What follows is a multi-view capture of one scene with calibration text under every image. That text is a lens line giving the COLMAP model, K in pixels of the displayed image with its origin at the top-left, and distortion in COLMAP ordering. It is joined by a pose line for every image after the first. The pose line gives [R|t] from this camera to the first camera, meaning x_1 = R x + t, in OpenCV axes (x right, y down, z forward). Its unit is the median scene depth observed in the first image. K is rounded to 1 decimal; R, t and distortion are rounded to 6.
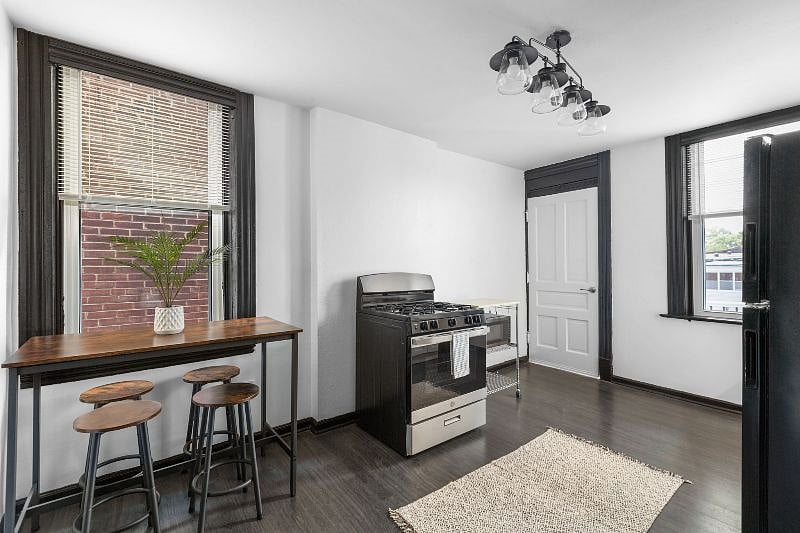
lens RADIAL K [[364.8, 0, 400.5], [0, 364.8, 265.0], [0, 0, 1]] dist [0.000484, 0.000553]
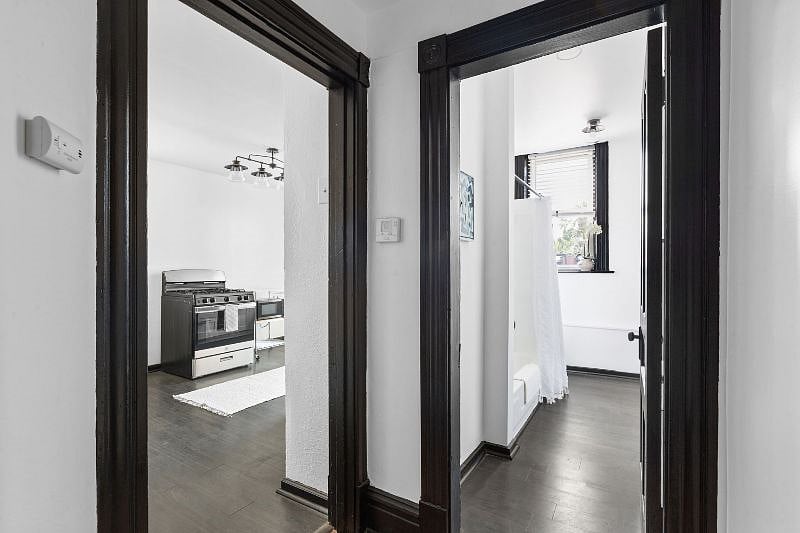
lens RADIAL K [[390.0, 0, 398.9], [0, 390.0, 267.9], [0, 0, 1]] dist [0.004236, 0.000254]
pose [[0.933639, 0.006061, 0.358165, 0.236854], [-0.008937, 0.999940, 0.006374, -0.000732], [-0.358104, -0.009152, 0.933637, -0.917627]]
